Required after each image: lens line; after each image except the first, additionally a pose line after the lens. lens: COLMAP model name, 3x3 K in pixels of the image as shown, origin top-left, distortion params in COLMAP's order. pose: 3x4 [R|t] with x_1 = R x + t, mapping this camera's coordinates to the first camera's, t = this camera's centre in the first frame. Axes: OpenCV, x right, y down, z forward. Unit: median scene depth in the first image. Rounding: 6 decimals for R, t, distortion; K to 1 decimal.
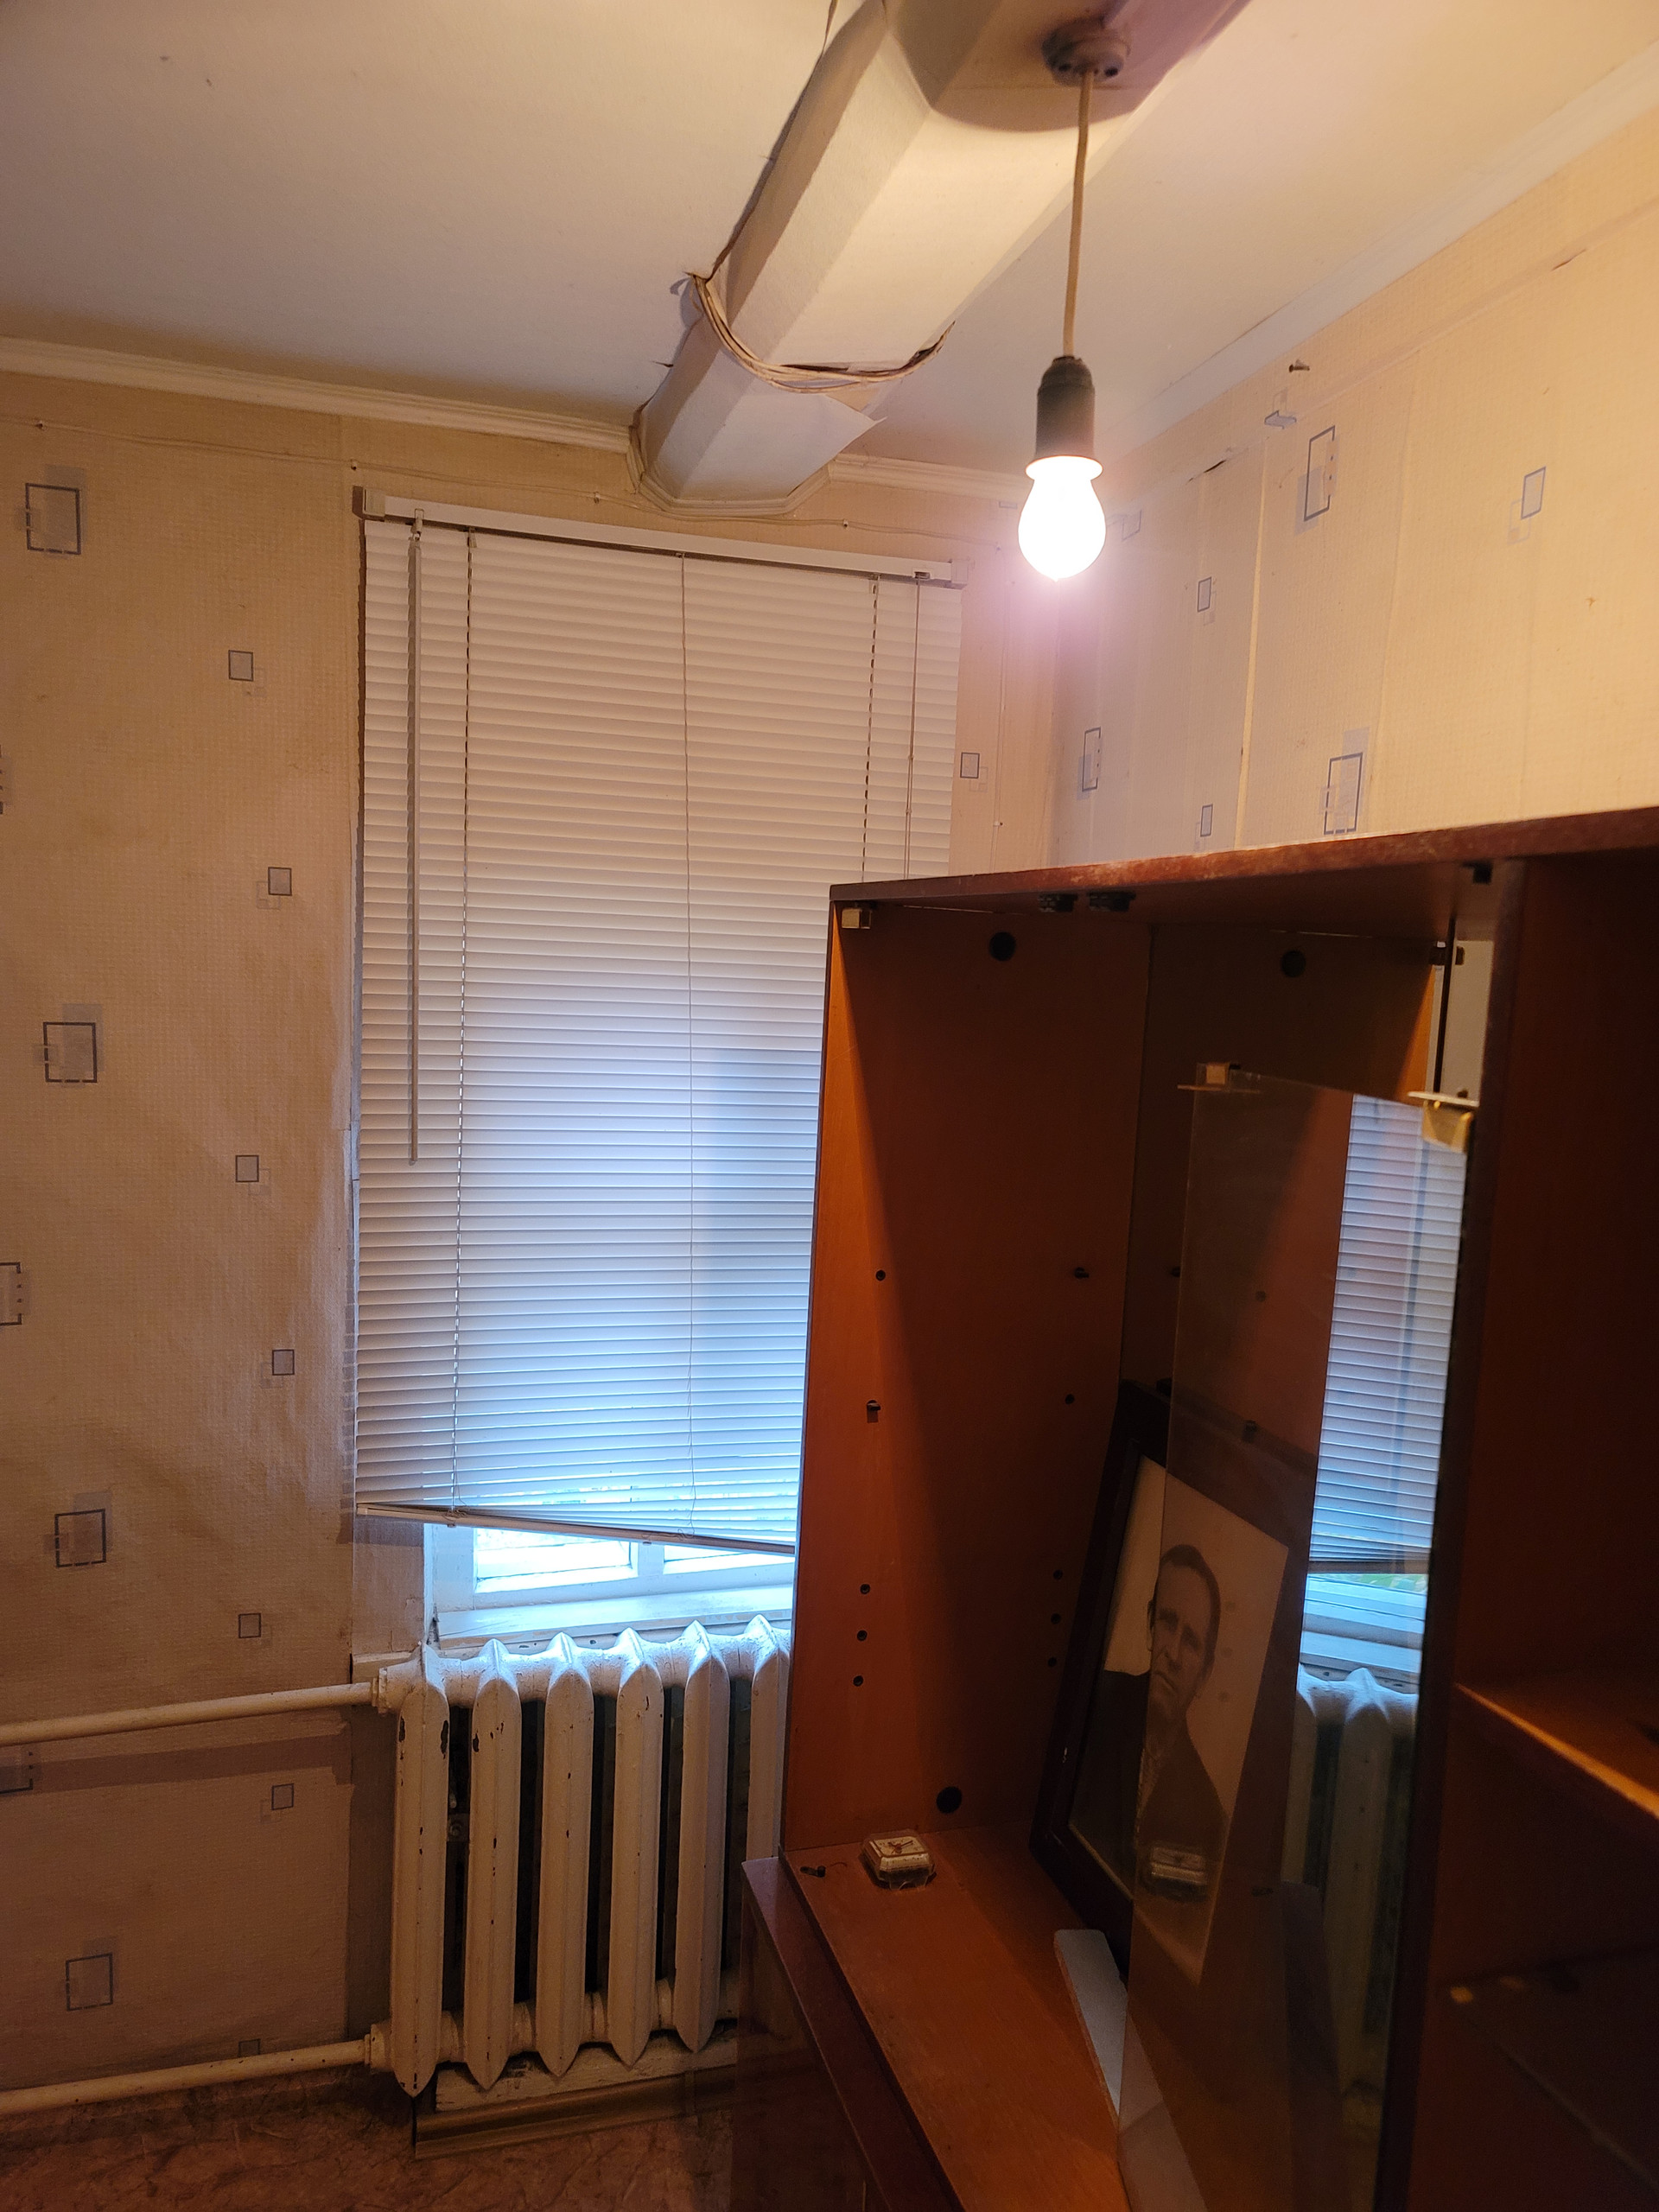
lens RADIAL K [[1623.3, 0, 838.0], [0, 1623.3, 1117.1], [0, 0, 1]] dist [0.084167, -0.069331]
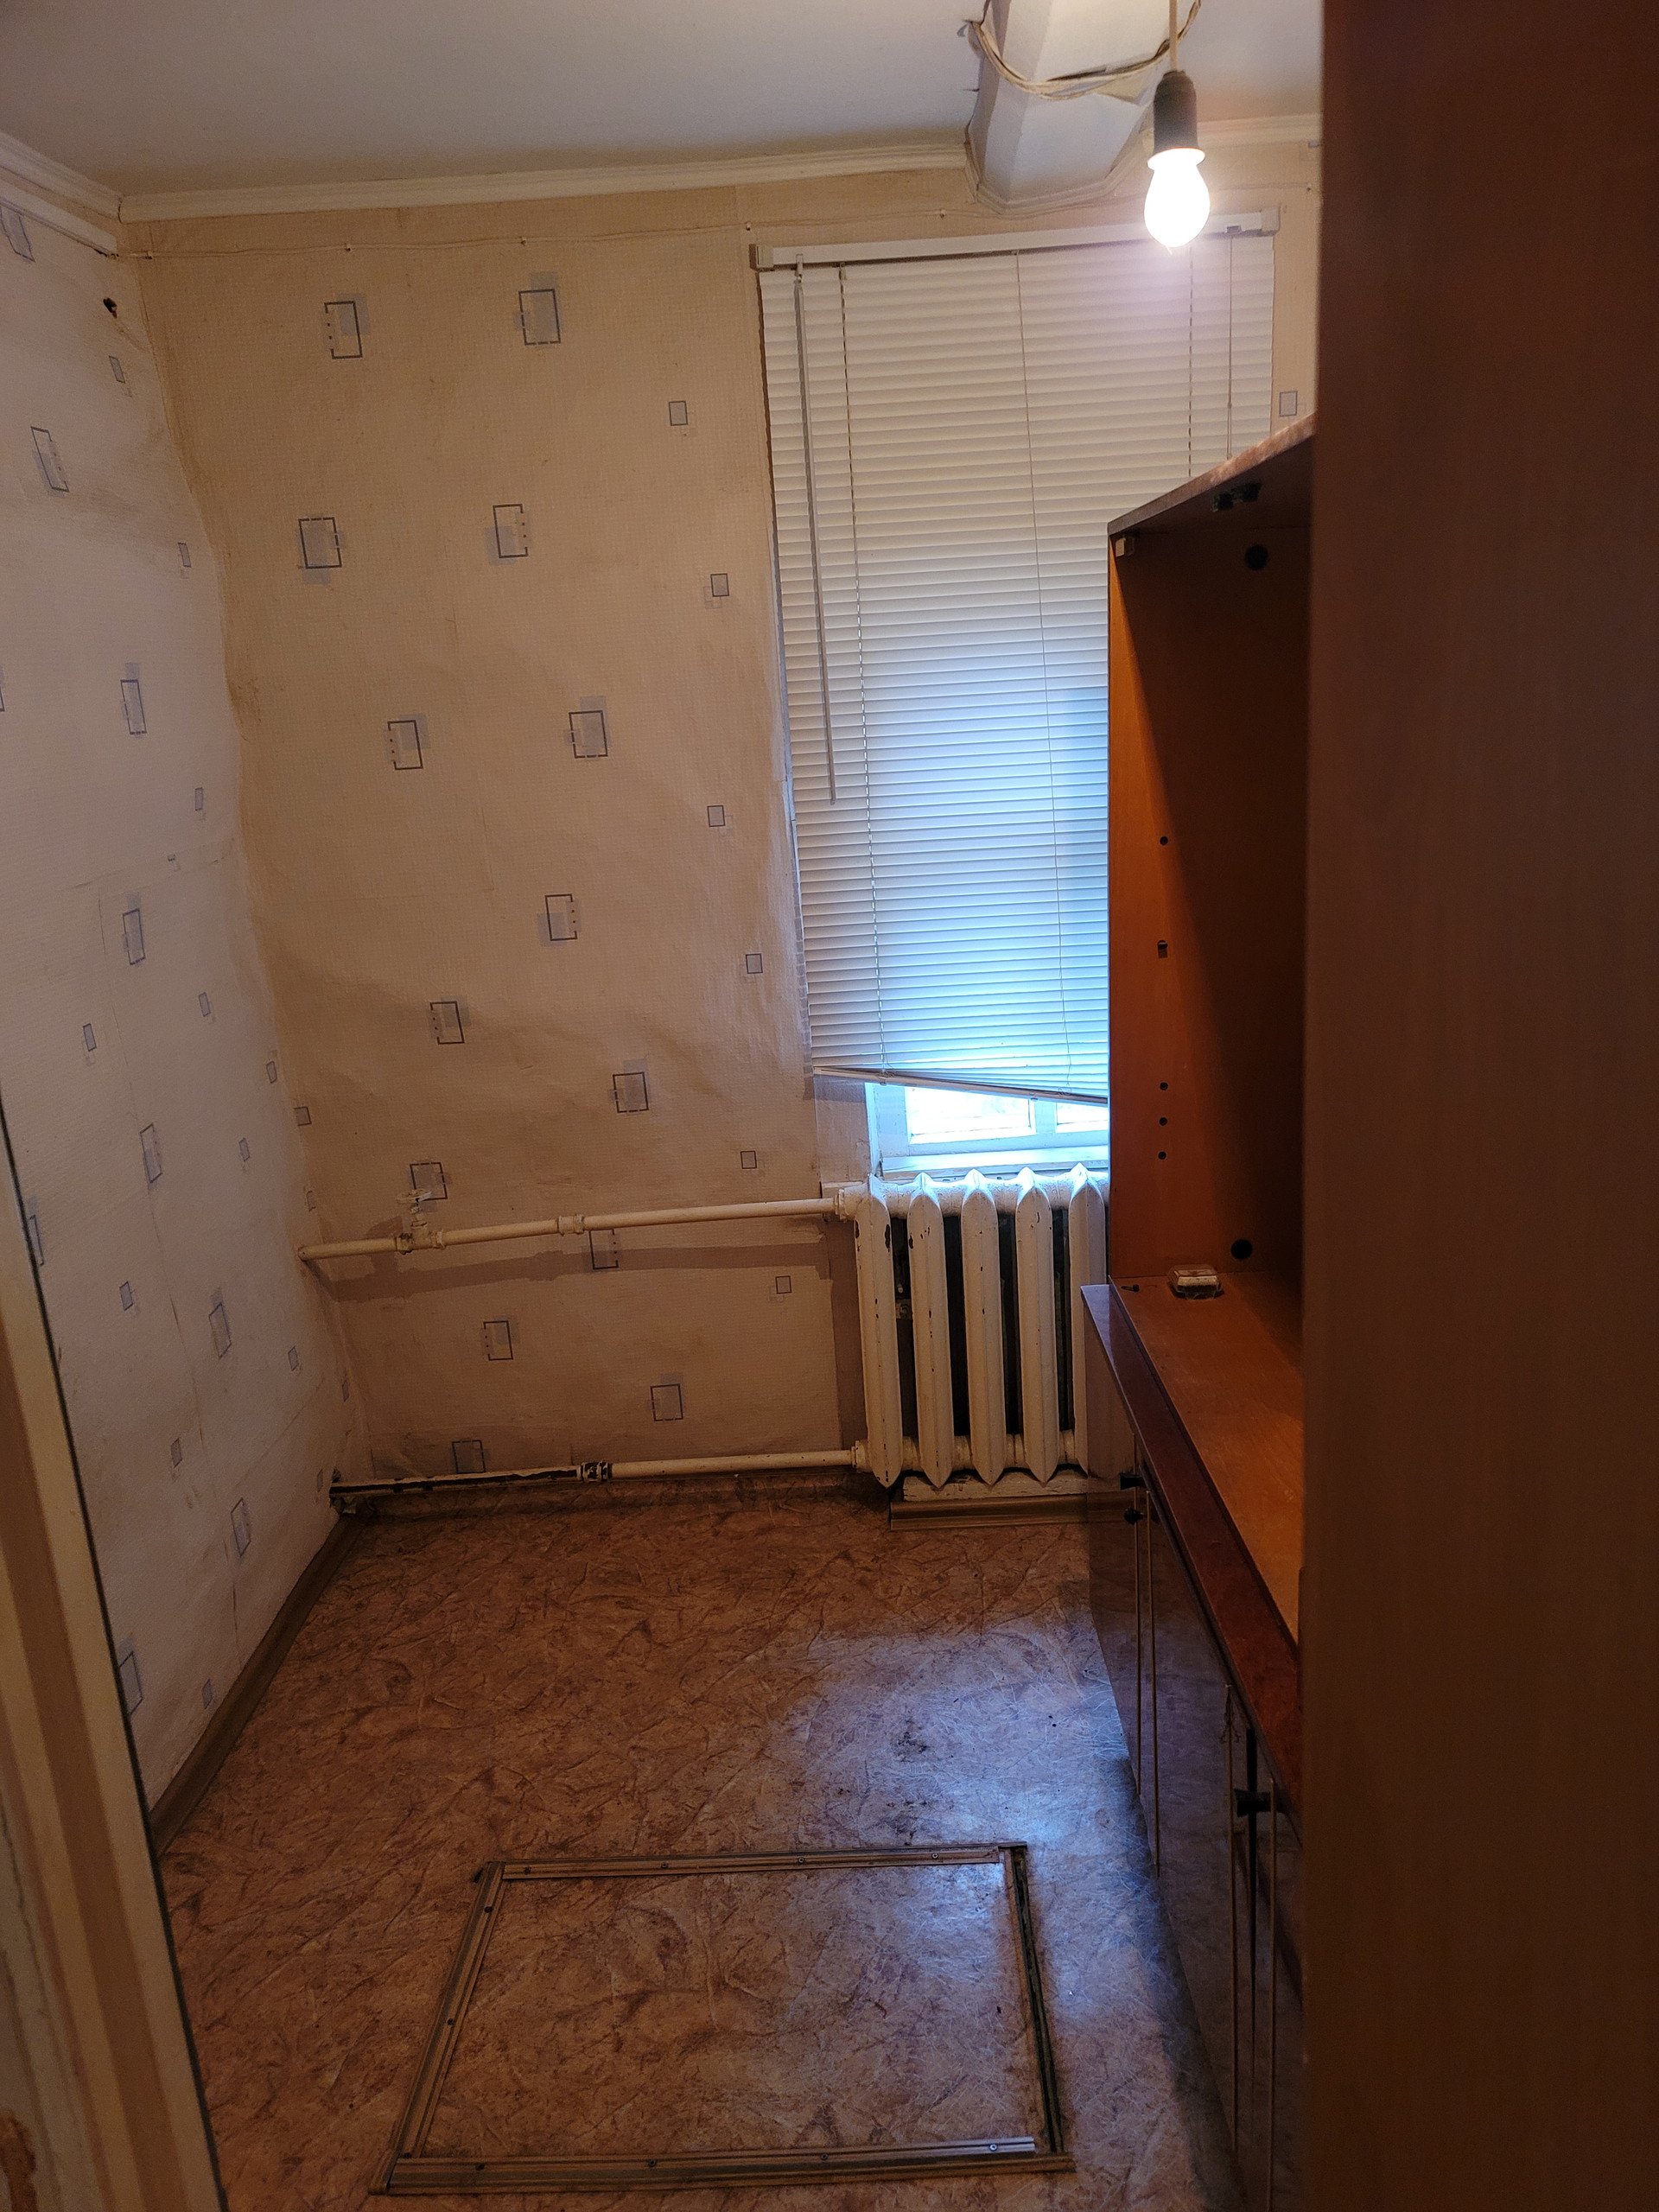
lens RADIAL K [[1623.3, 0, 838.0], [0, 1623.3, 1117.1], [0, 0, 1]] dist [0.084167, -0.069331]
pose [[0.949962, -0.016618, -0.311924, 0.137516], [0.066983, 0.986192, 0.151455, 0.076935], [0.305100, -0.164770, 0.937958, -0.241273]]
